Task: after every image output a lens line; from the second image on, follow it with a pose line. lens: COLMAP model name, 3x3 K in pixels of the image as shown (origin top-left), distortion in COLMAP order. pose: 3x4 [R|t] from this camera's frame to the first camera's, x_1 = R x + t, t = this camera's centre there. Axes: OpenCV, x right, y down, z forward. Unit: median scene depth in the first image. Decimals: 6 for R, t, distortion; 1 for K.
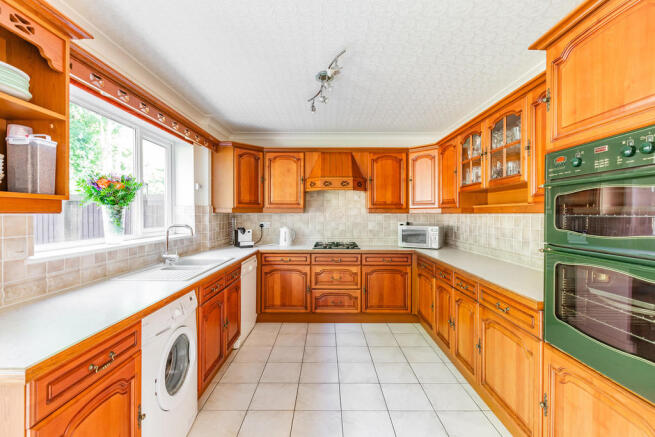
lens RADIAL K [[290.6, 0, 326.1], [0, 290.6, 216.8], [0, 0, 1]] dist [-0.023396, -0.000335]
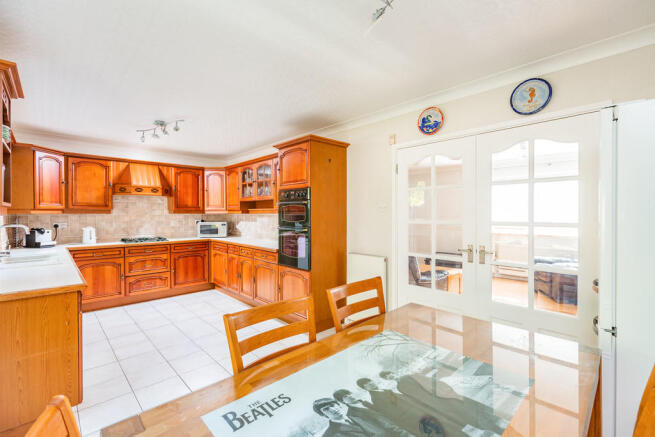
lens RADIAL K [[290.6, 0, 327.6], [0, 290.6, 216.6], [0, 0, 1]] dist [-0.023396, -0.000335]
pose [[0.722029, -0.010825, 0.691779, -0.260746], [0.009526, 0.999938, 0.005706, 0.000139], [-0.691798, 0.002470, 0.722087, -0.434099]]
